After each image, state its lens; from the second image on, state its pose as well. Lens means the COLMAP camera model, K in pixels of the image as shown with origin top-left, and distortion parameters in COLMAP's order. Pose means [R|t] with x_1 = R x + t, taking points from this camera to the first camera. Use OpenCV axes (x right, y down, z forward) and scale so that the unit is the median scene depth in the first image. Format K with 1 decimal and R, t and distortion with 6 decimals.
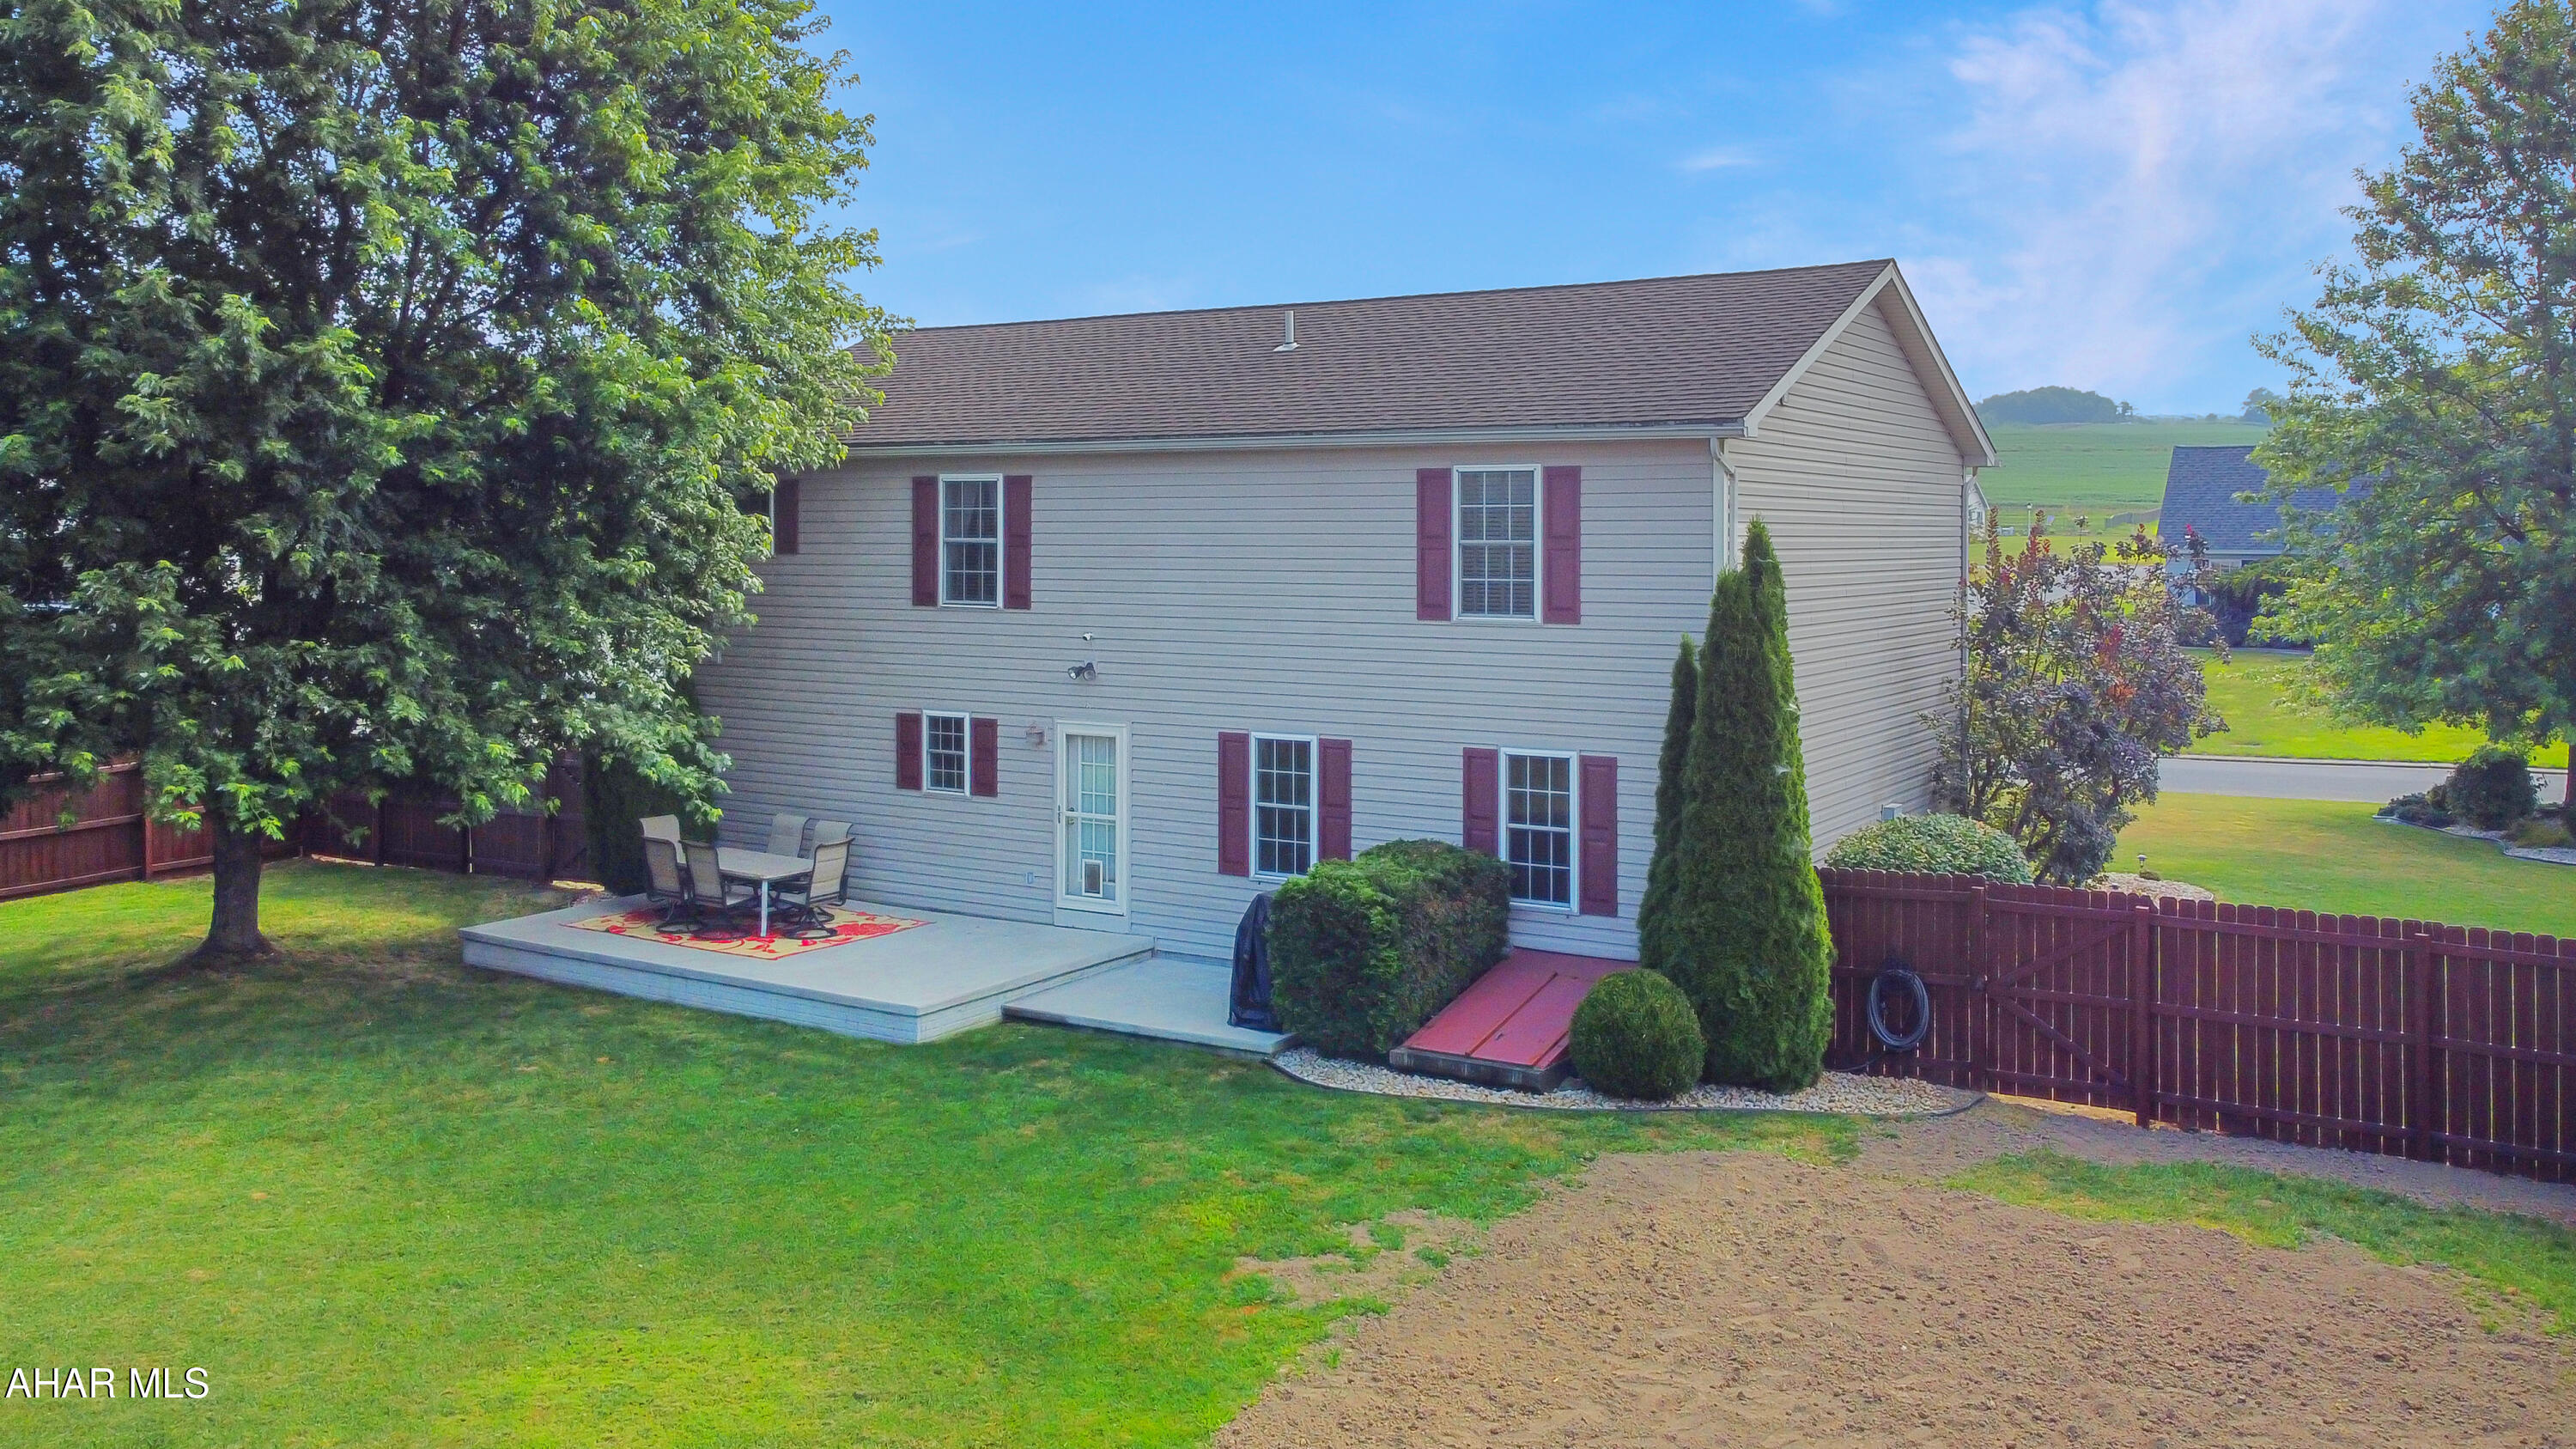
lens RADIAL K [[2071.4, 0, 1288.9], [0, 2071.4, 664.8], [0, 0, 1]] dist [0.000183, -0.007311]
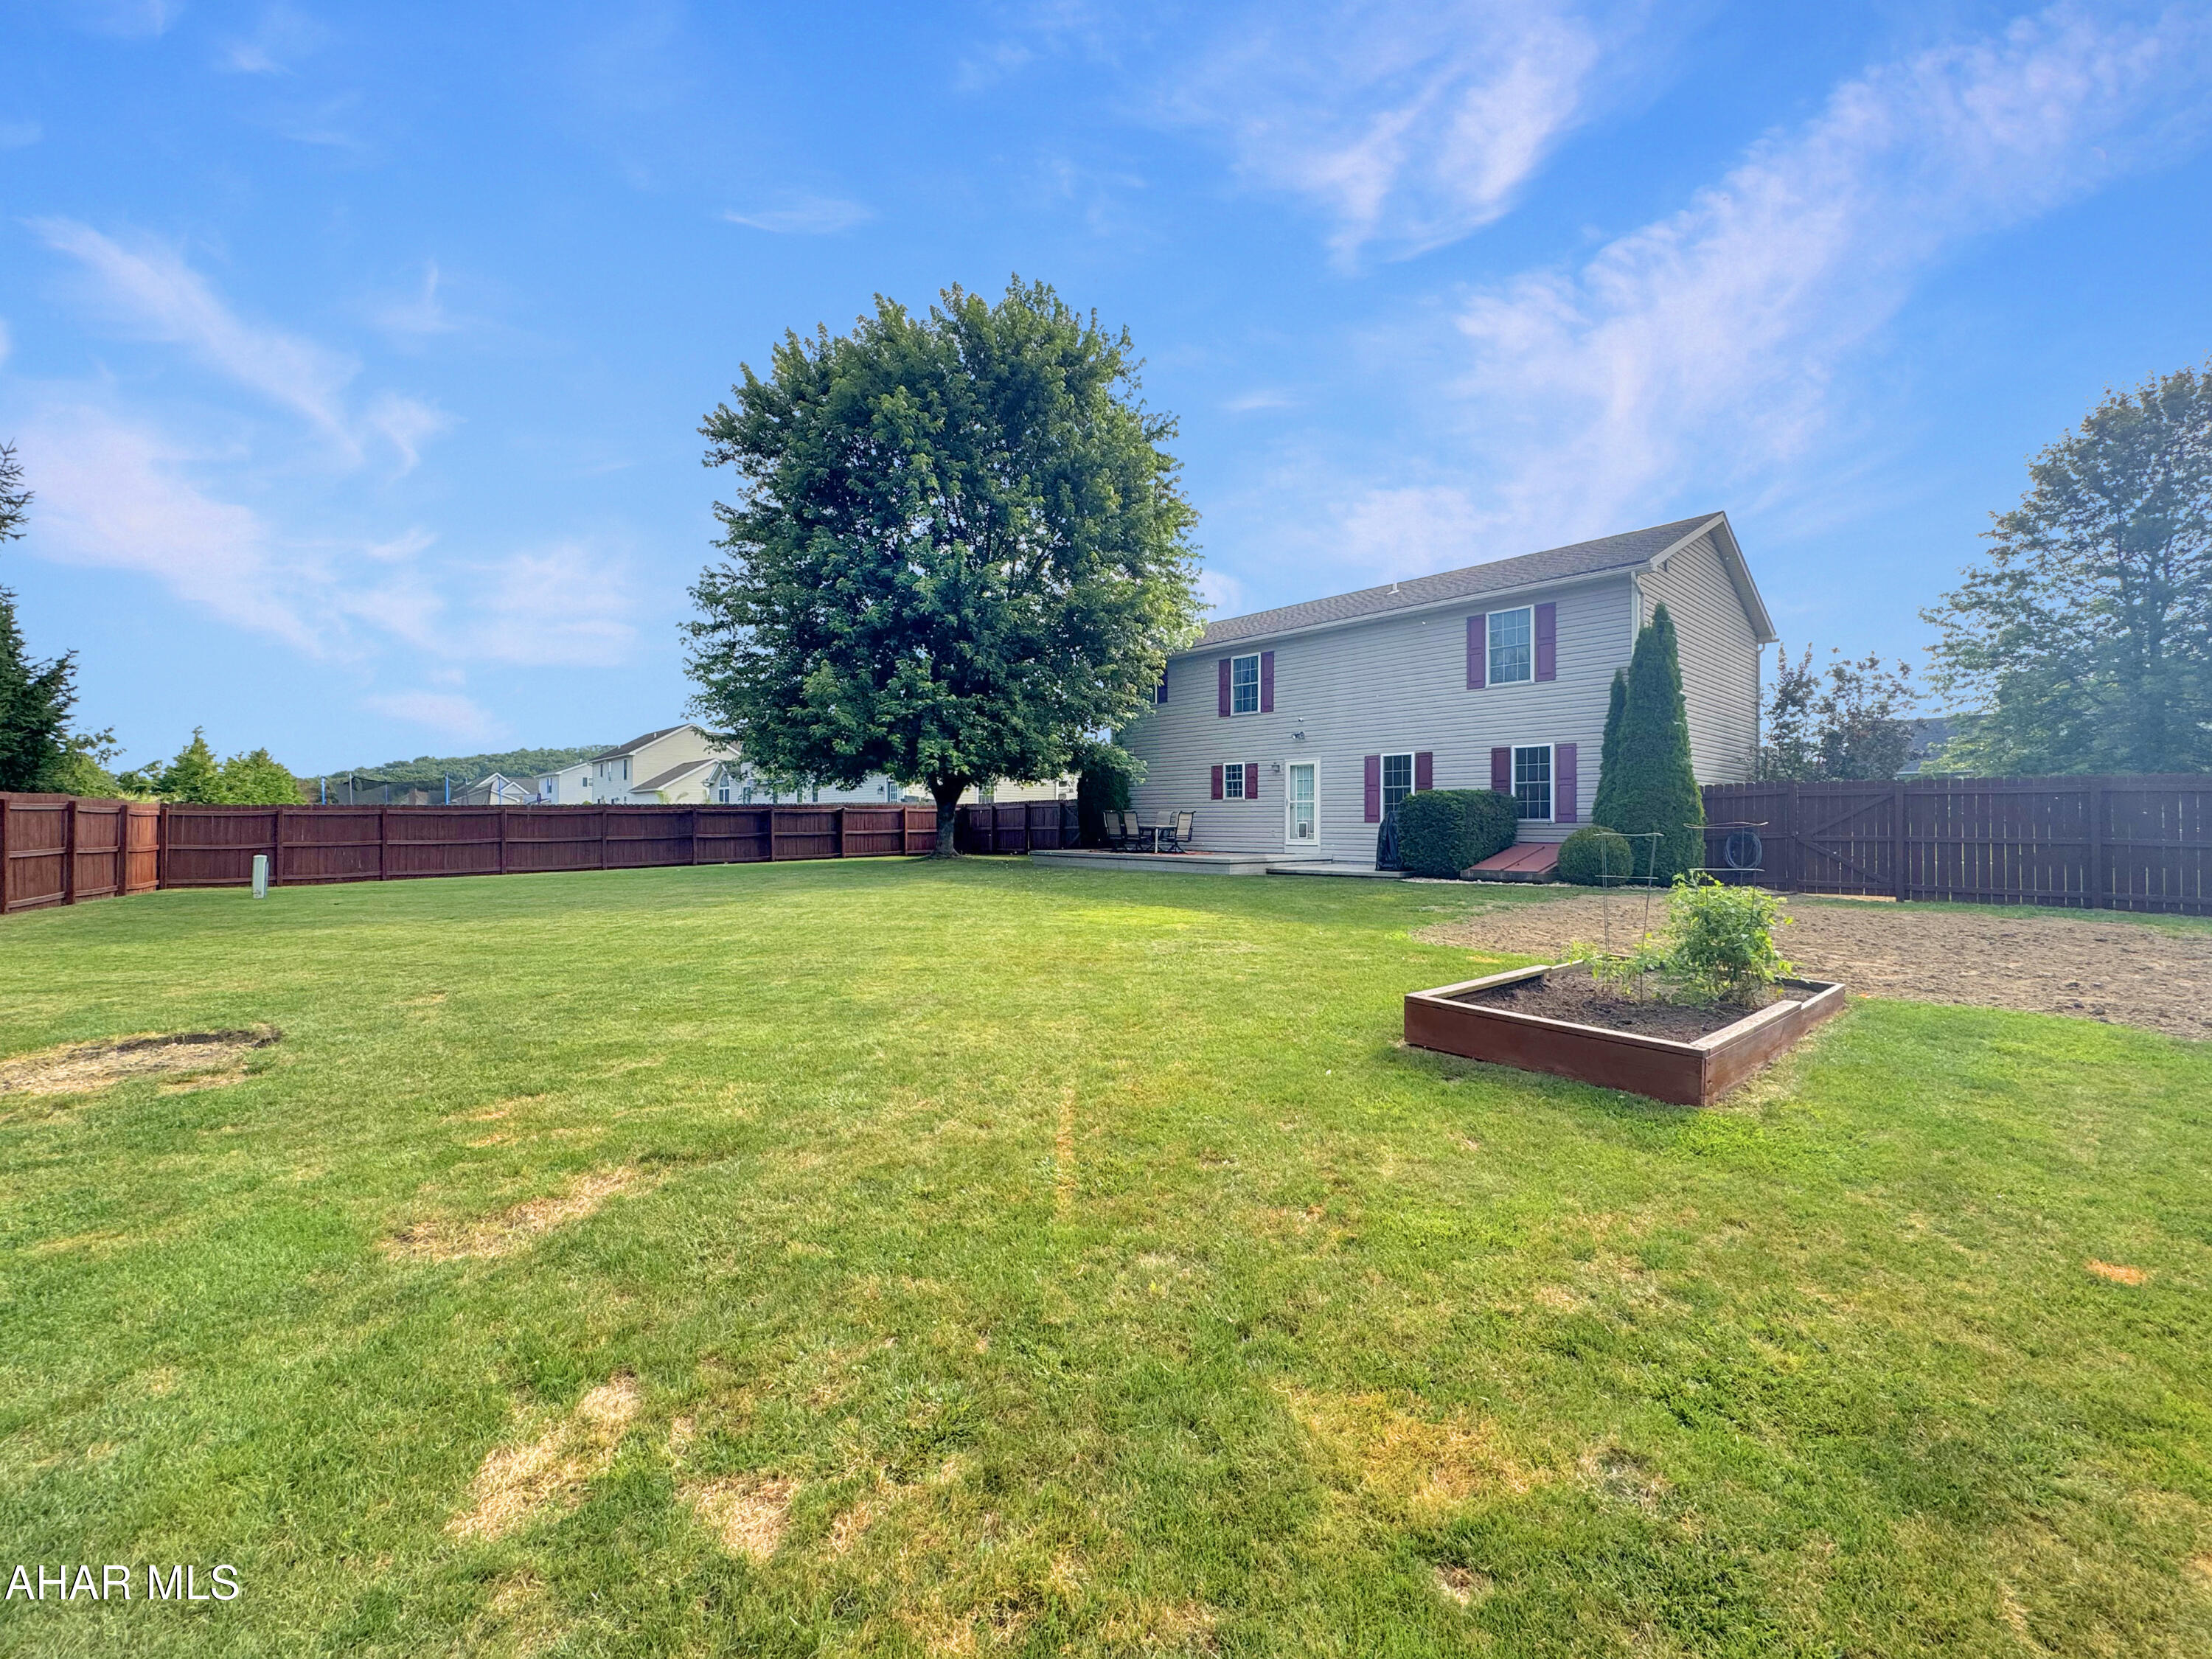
lens RADIAL K [[921.3, 0, 1106.0], [0, 921.3, 823.5], [0, 0, 1]] dist [-0.002070, -0.000382]
pose [[0.961486, 0.002550, -0.274844, -0.033090], [-0.004631, 0.999965, -0.006925, 0.124104], [0.274817, 0.007931, 0.961464, 0.012821]]
